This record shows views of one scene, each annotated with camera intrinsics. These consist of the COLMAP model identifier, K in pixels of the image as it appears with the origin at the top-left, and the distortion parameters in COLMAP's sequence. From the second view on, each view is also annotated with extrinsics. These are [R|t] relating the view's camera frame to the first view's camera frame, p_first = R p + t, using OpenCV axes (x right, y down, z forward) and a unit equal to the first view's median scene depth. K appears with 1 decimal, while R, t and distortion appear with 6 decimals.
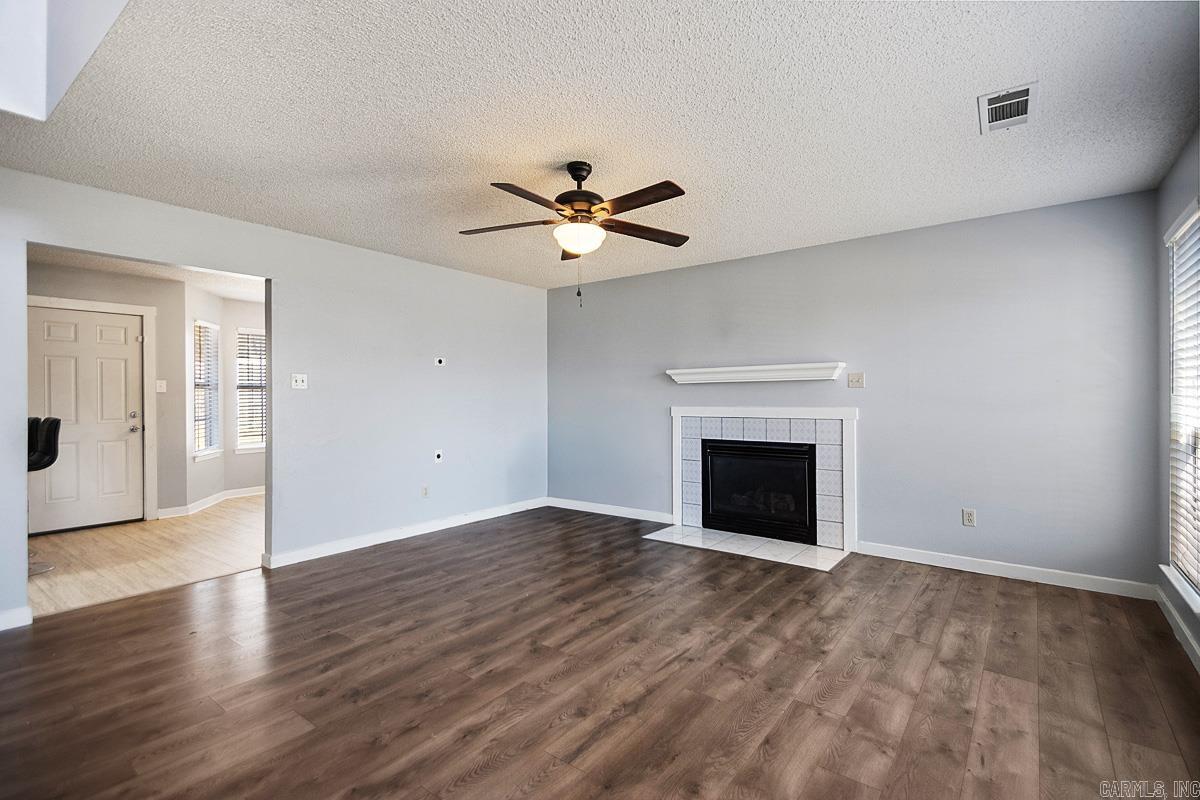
lens RADIAL K [[556.2, 0, 608.3], [0, 556.2, 399.9], [0, 0, 1]] dist [0.012969, -0.008508]
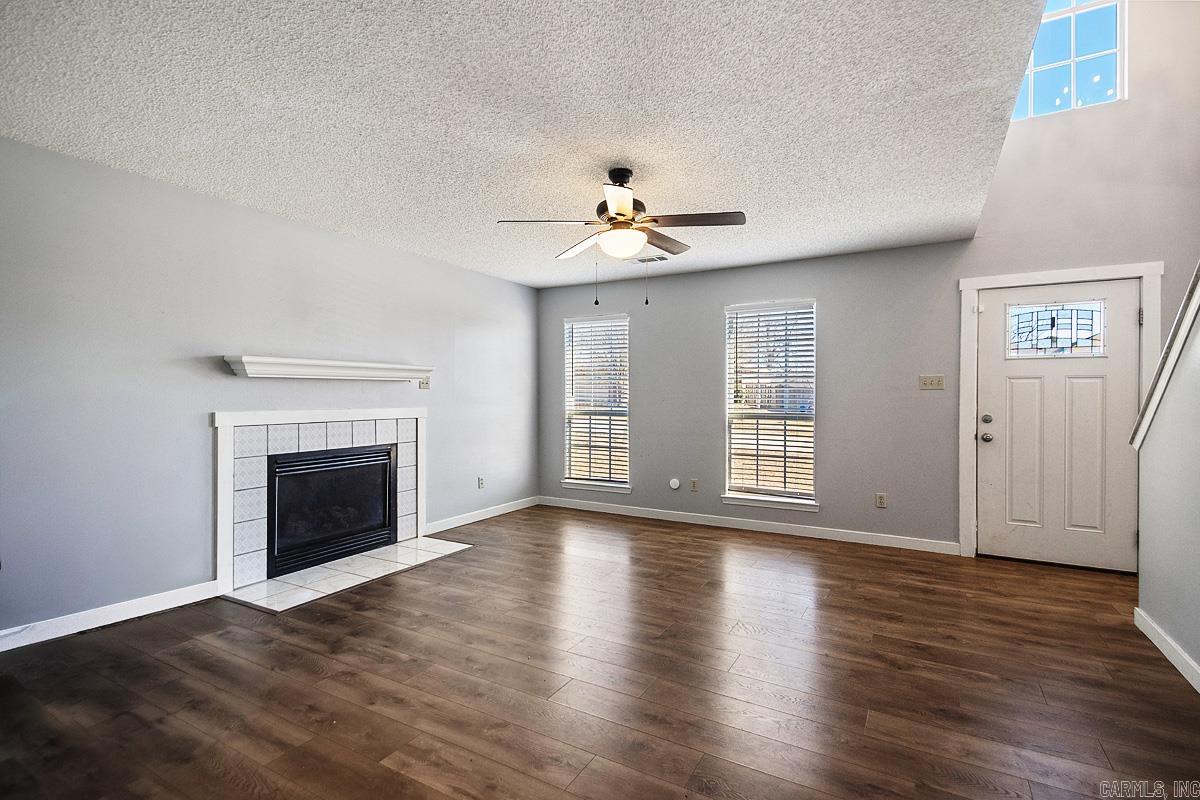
lens RADIAL K [[556.2, 0, 608.3], [0, 556.2, 396.7], [0, 0, 1]] dist [0.012969, -0.008508]
pose [[-0.136339, 0.007675, 0.990632, -1.094973], [0.011412, 0.999916, -0.006176, 0.006497], [-0.990596, 0.010464, -0.136415, 1.197357]]
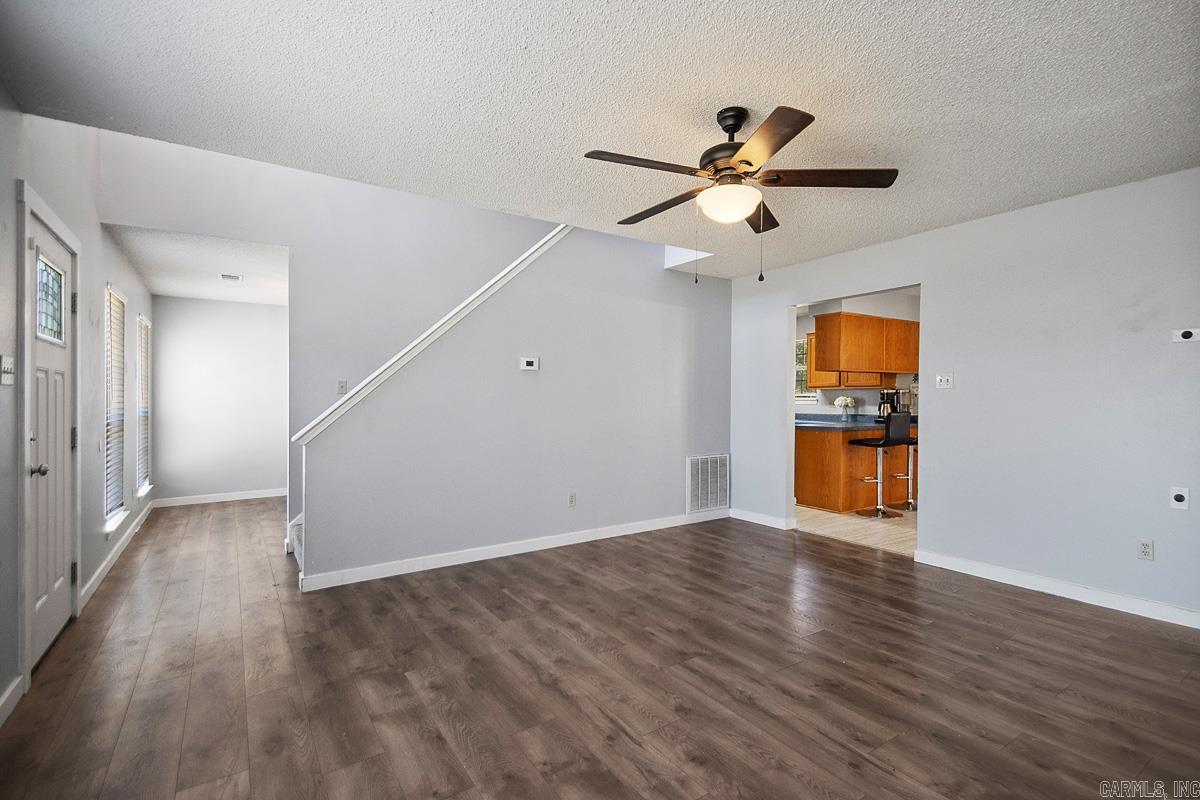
lens RADIAL K [[556.2, 0, 611.1], [0, 556.2, 408.7], [0, 0, 1]] dist [0.012969, -0.008508]
pose [[-0.327204, 0.023406, -0.944664, 0.793259], [-0.003679, 0.999654, 0.026043, -0.010035], [0.944946, 0.011997, -0.327005, 1.139379]]
